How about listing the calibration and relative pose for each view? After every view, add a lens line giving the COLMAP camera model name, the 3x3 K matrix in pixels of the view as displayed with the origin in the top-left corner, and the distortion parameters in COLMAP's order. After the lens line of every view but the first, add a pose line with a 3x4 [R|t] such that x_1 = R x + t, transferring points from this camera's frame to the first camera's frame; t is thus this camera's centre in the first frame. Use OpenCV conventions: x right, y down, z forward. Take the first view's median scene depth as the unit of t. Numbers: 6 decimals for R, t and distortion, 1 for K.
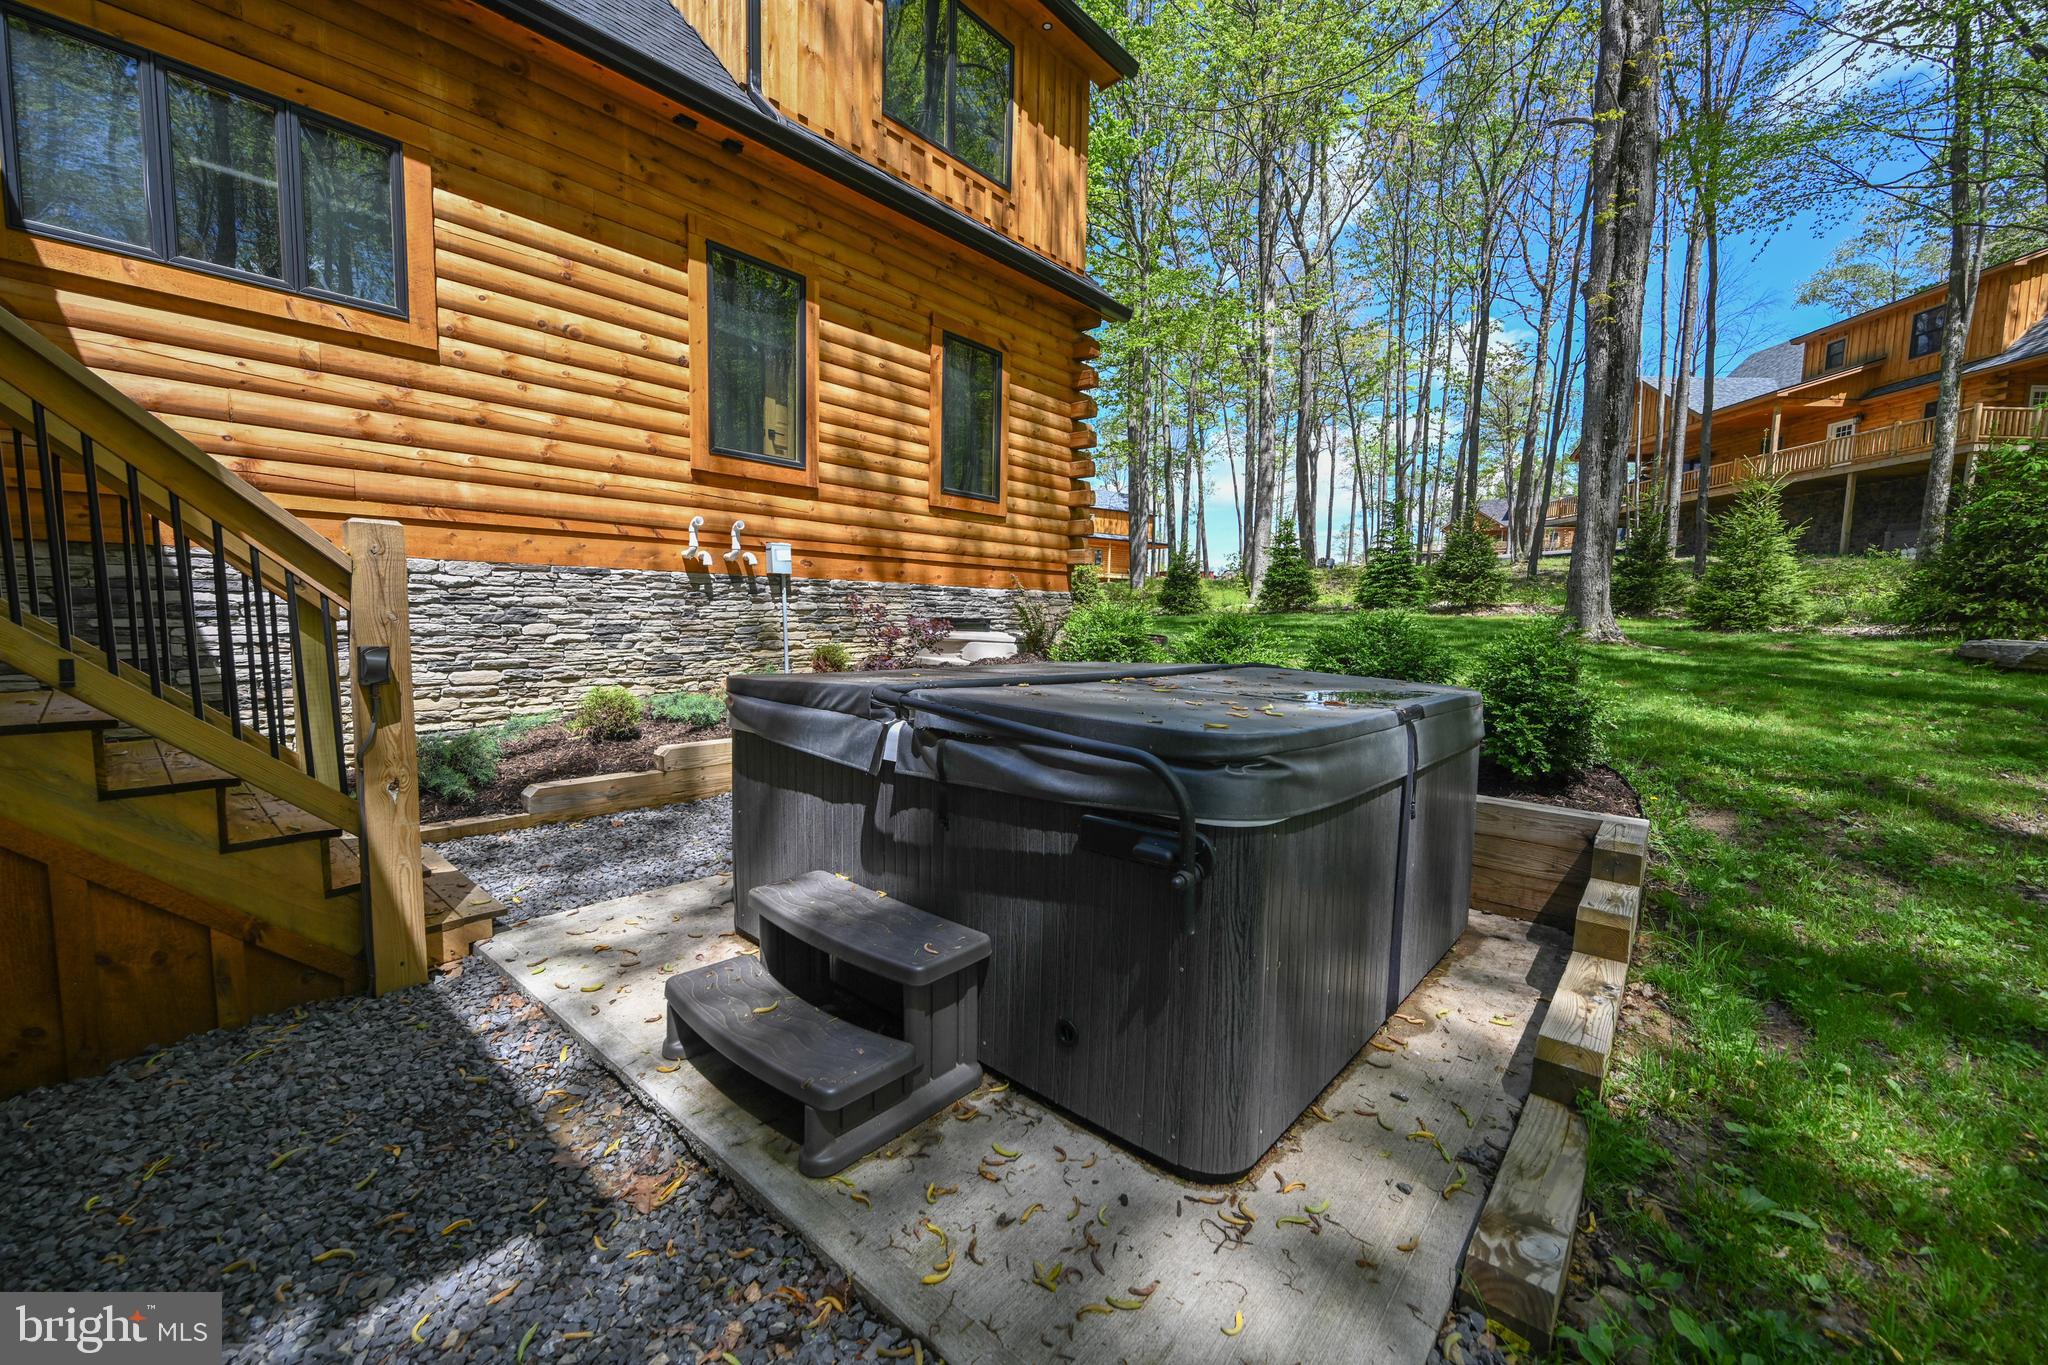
lens RADIAL K [[817.6, 0, 1024.0], [0, 817.6, 682.5], [0, 0, 1]] dist [-0.000793, 0.000038]
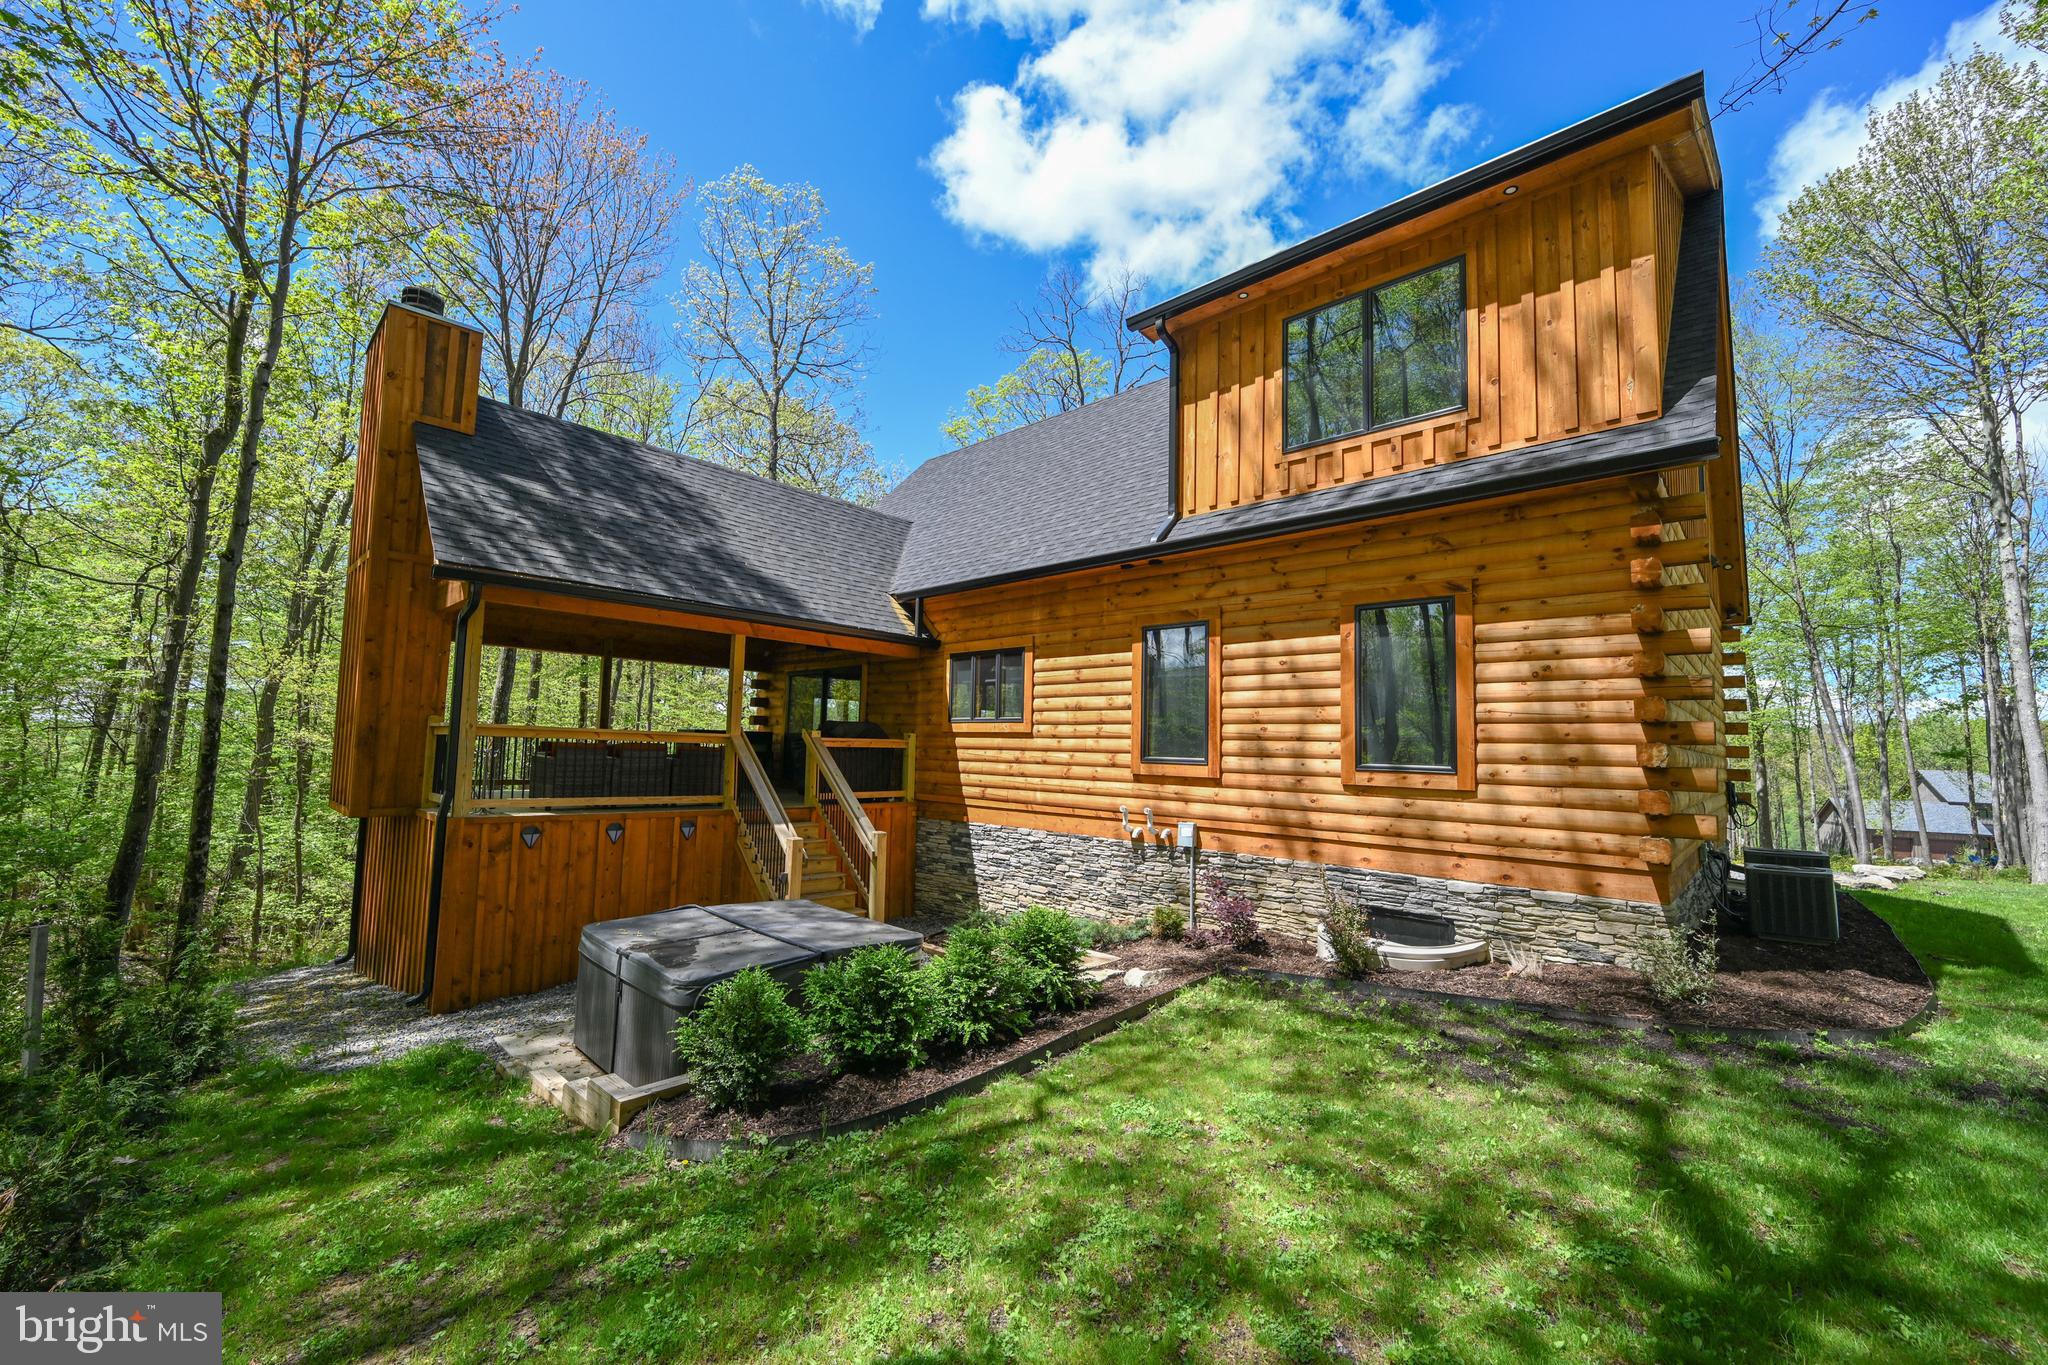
lens RADIAL K [[817.6, 0, 1024.0], [0, 817.6, 682.5], [0, 0, 1]] dist [-0.000793, 0.000038]
pose [[-0.057068, -0.104685, -0.992867, 0.979658], [-0.117109, 0.988324, -0.097474, -0.220175], [0.991478, 0.110711, -0.068661, 0.758391]]
